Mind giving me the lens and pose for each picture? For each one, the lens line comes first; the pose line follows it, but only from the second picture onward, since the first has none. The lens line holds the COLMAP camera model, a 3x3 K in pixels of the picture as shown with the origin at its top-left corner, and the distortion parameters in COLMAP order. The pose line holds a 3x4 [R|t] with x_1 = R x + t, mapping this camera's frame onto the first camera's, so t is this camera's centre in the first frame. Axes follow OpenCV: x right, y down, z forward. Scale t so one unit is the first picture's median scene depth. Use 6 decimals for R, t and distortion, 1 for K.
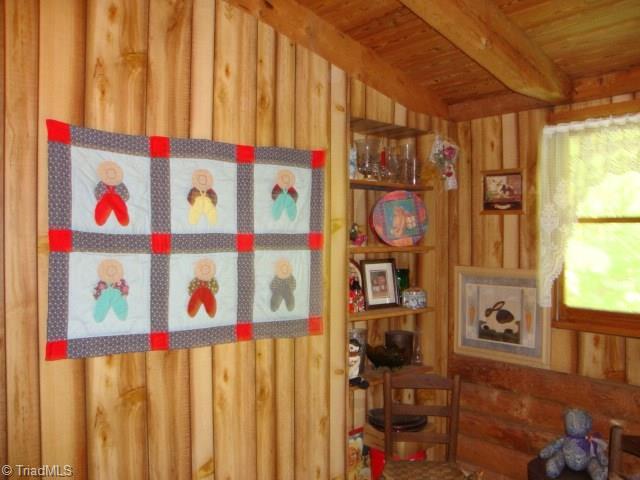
lens RADIAL K [[572.6, 0, 326.6], [0, 572.6, 243.0], [0, 0, 1]] dist [-0.199163, 0.196686]
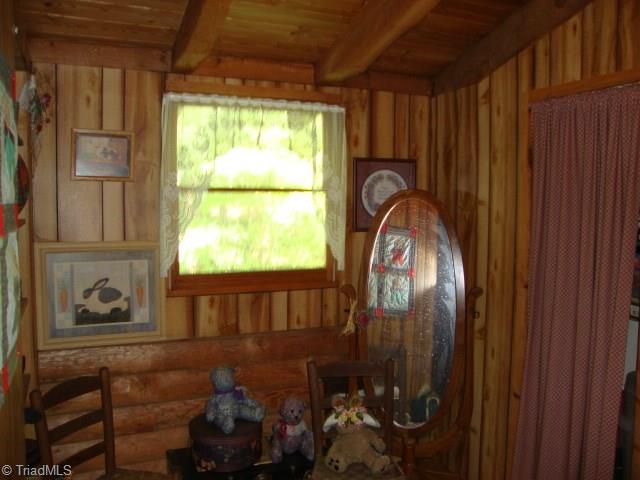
lens RADIAL K [[572.6, 0, 326.6], [0, 572.6, 243.0], [0, 0, 1]] dist [-0.199163, 0.196686]
pose [[0.253031, -0.065355, 0.965248, -0.461783], [0.007513, 0.997818, 0.065591, -0.008076], [-0.967429, -0.009344, 0.252970, 0.445868]]
